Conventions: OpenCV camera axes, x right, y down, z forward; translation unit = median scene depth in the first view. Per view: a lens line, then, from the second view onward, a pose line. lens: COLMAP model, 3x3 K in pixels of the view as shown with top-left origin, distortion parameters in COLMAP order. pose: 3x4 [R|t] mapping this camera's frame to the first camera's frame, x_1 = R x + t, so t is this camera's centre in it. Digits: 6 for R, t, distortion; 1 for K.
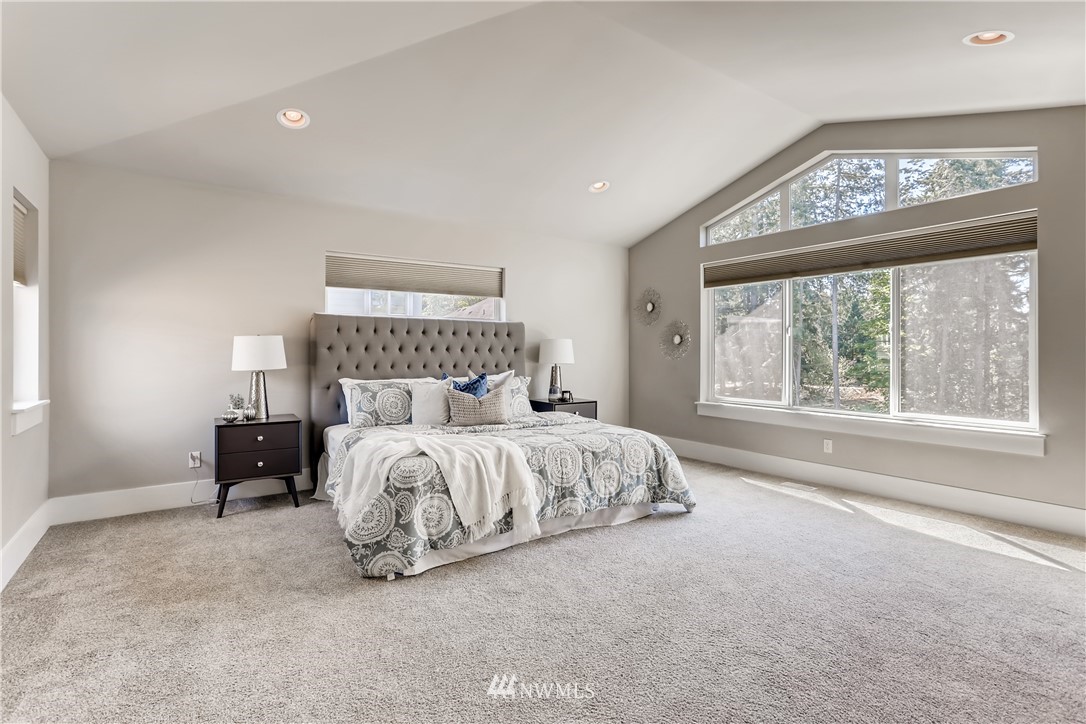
lens RADIAL K [[524.0, 0, 543.0], [0, 524.0, 362.0], [0, 0, 1]] dist [-0.012959, 0.000859]
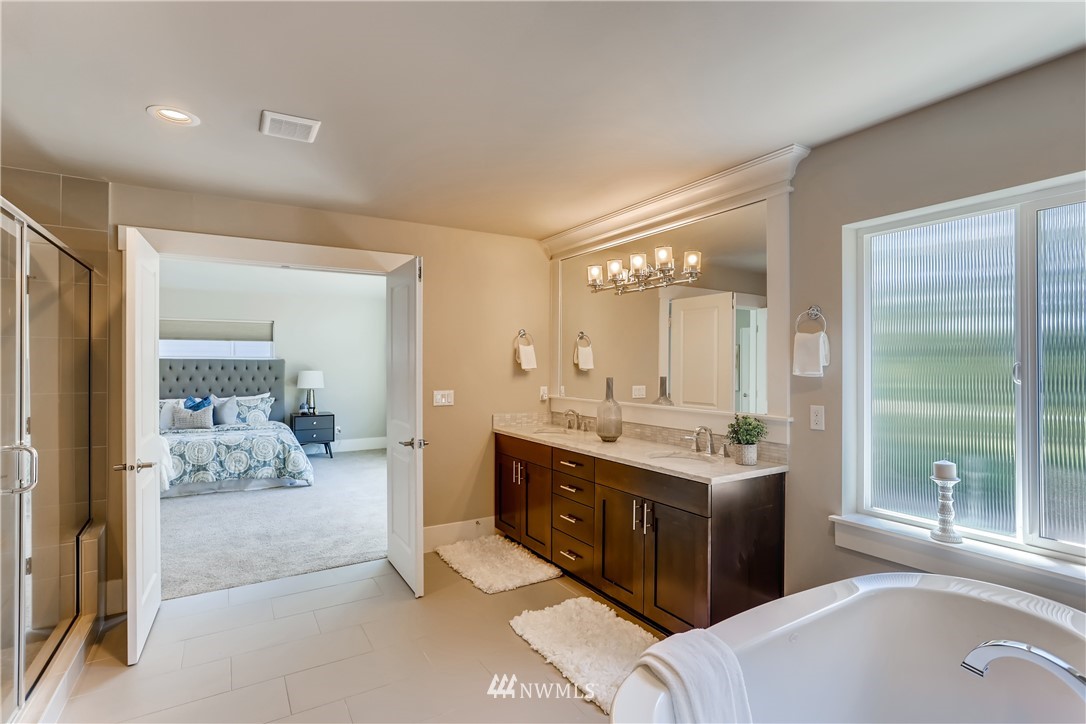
lens RADIAL K [[524.0, 0, 543.0], [0, 524.0, 362.0], [0, 0, 1]] dist [-0.012959, 0.000859]
pose [[0.998195, 0.001930, -0.060030, 1.172684], [-0.003256, 0.999752, -0.022013, -0.060058], [0.059972, 0.022169, 0.997954, -0.595809]]
